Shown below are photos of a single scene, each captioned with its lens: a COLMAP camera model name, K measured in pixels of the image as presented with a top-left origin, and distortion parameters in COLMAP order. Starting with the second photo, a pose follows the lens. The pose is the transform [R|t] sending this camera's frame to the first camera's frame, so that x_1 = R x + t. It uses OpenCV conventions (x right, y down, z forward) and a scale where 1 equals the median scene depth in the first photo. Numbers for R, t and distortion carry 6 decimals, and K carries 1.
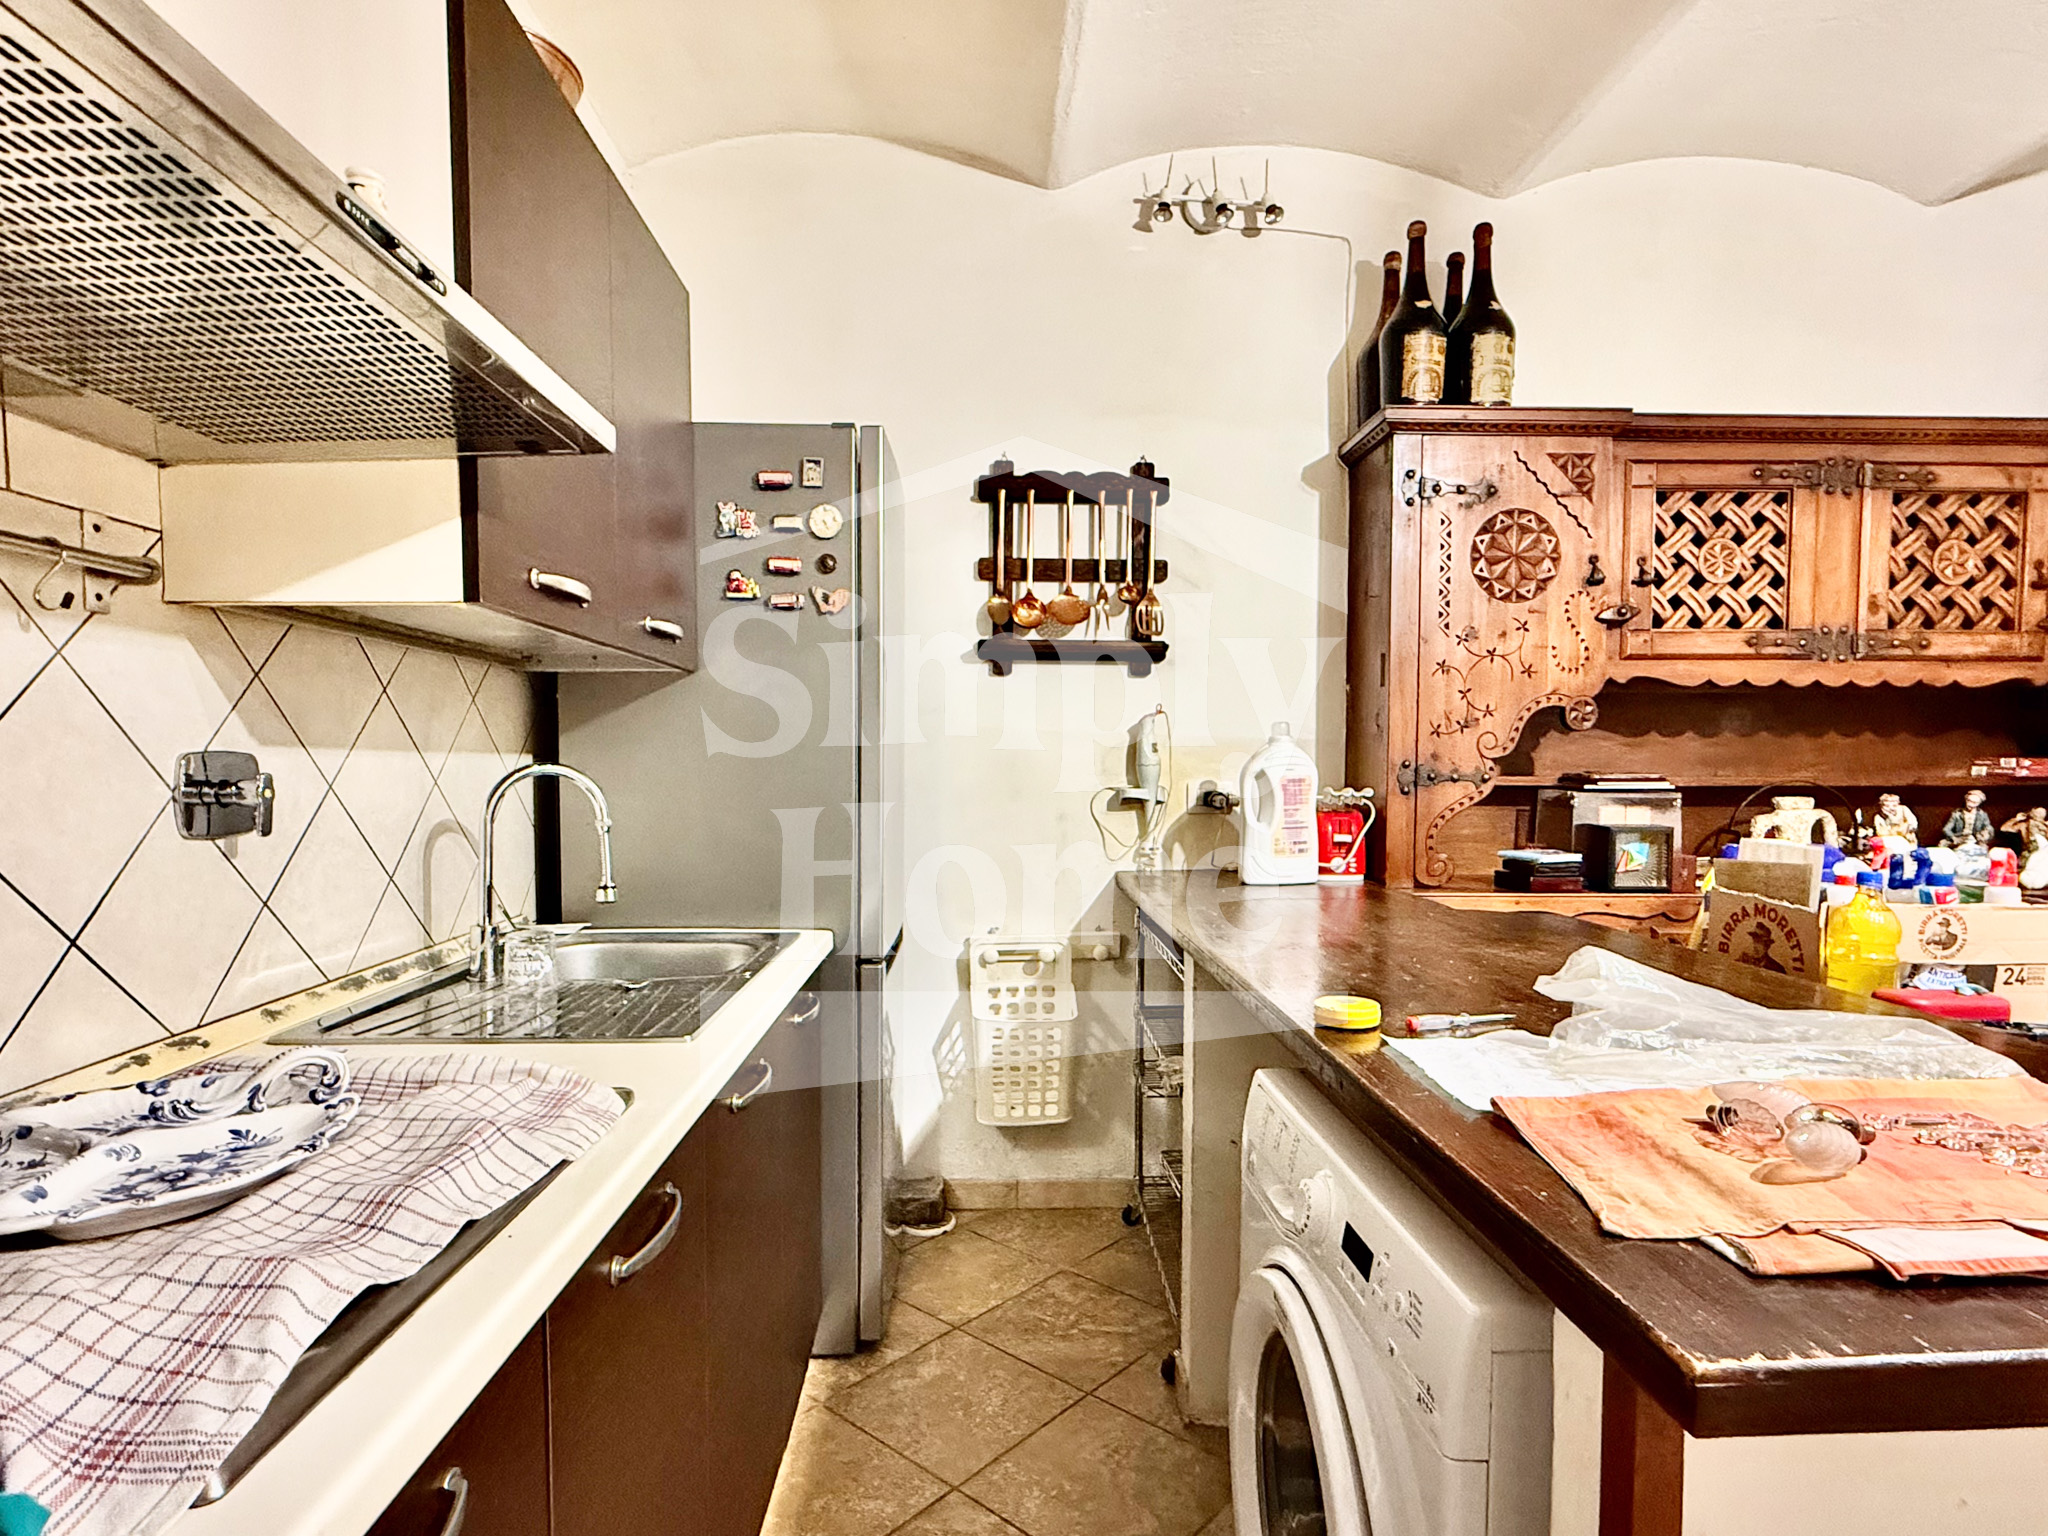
lens RADIAL K [[1072.3, 0, 1010.0], [0, 1072.3, 824.5], [0, 0, 1]] dist [-0.000223, -0.001611]
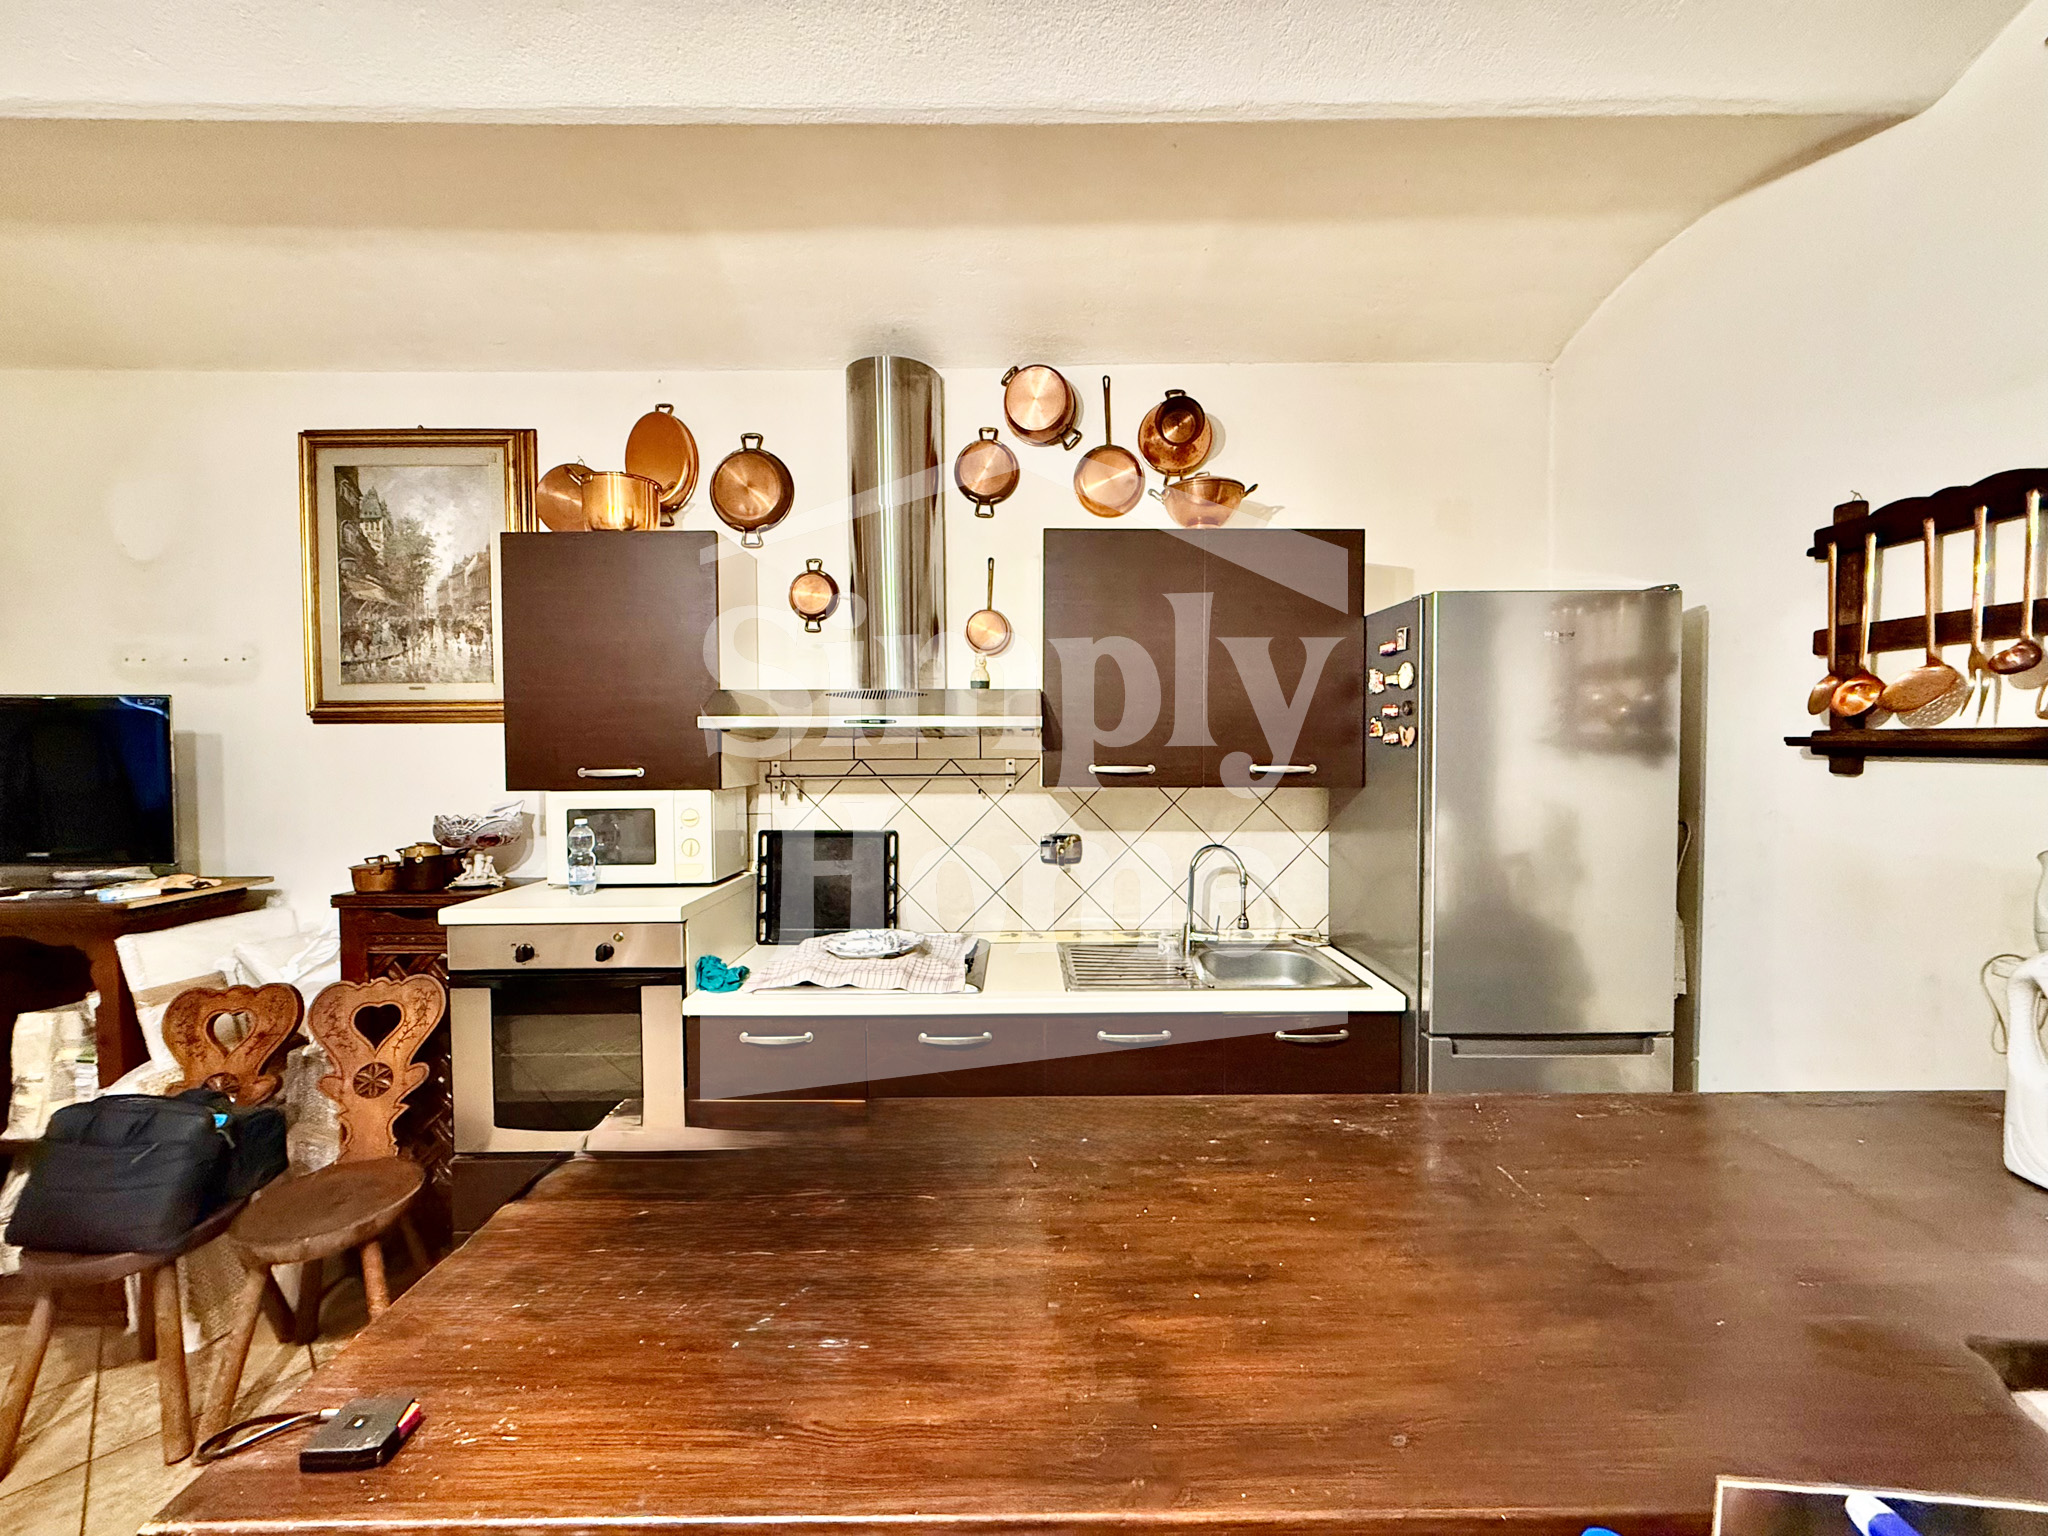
lens RADIAL K [[816.0, 0, 1020.7], [0, 816.0, 770.2], [0, 0, 1]] dist [-0.002746, 0.000207]
pose [[-0.028569, 0.027136, -0.999223, 0.653968], [-0.055590, 0.998041, 0.028693, -0.137893], [0.998045, 0.056367, -0.027004, 0.457984]]
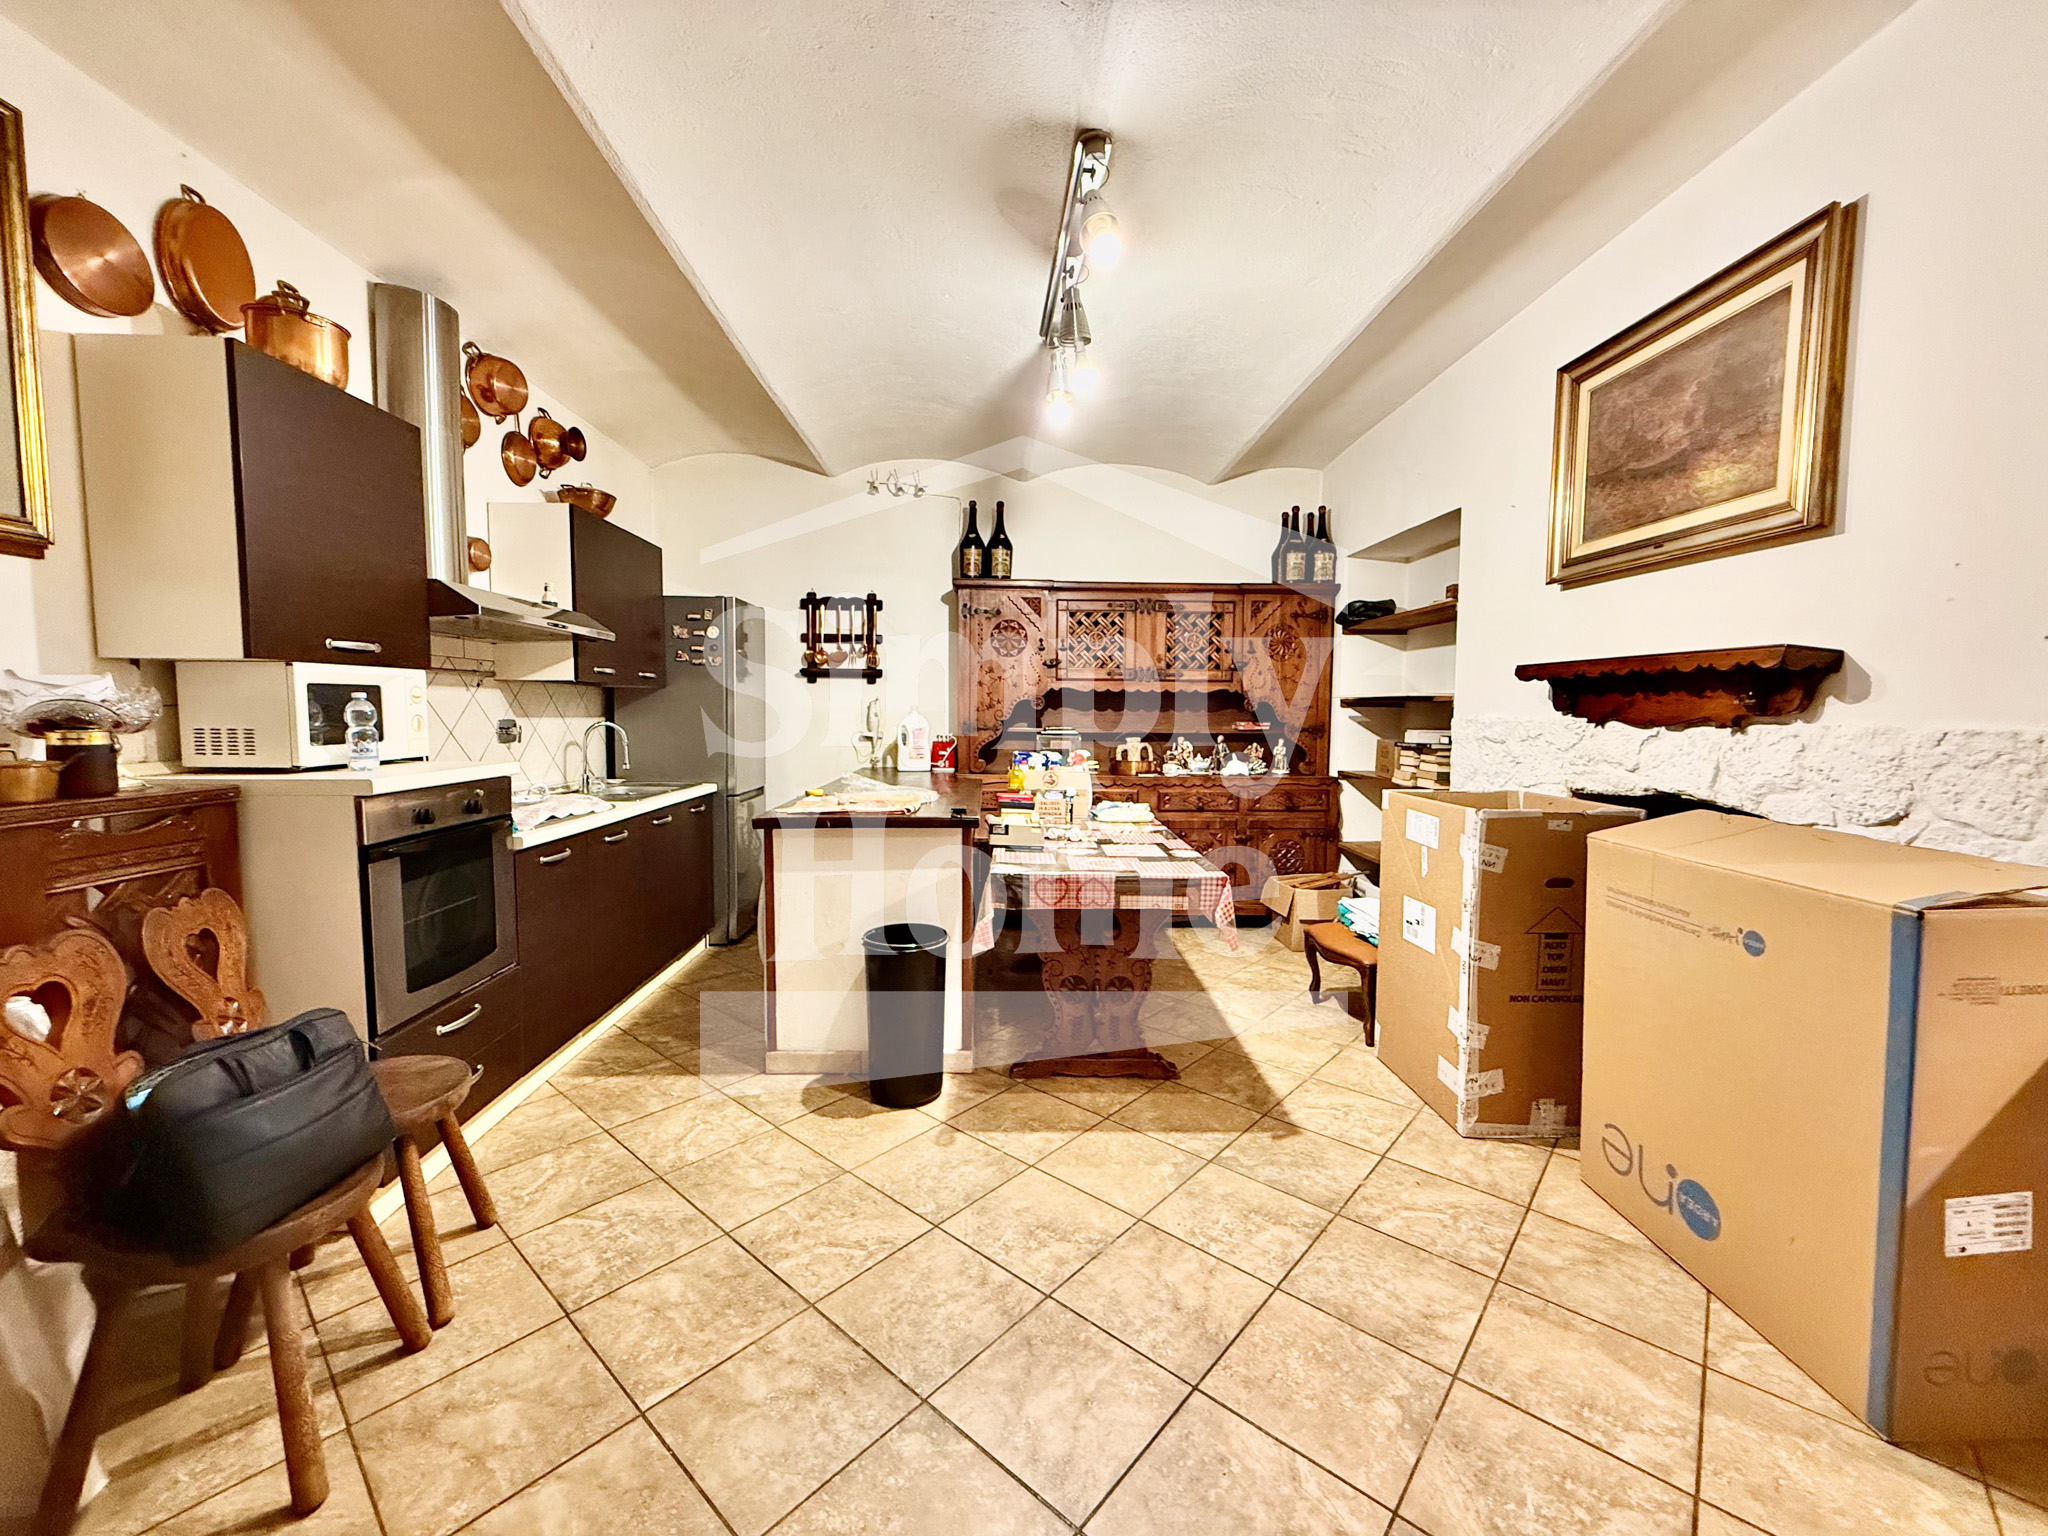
lens RADIAL K [[816.0, 0, 1014.6], [0, 816.0, 766.4], [0, 0, 1]] dist [-0.002746, 0.000207]
pose [[0.999967, 0.007907, 0.001991, 0.471473], [-0.007924, 0.999931, 0.008707, 0.025858], [-0.001922, -0.008723, 0.999960, -0.852469]]
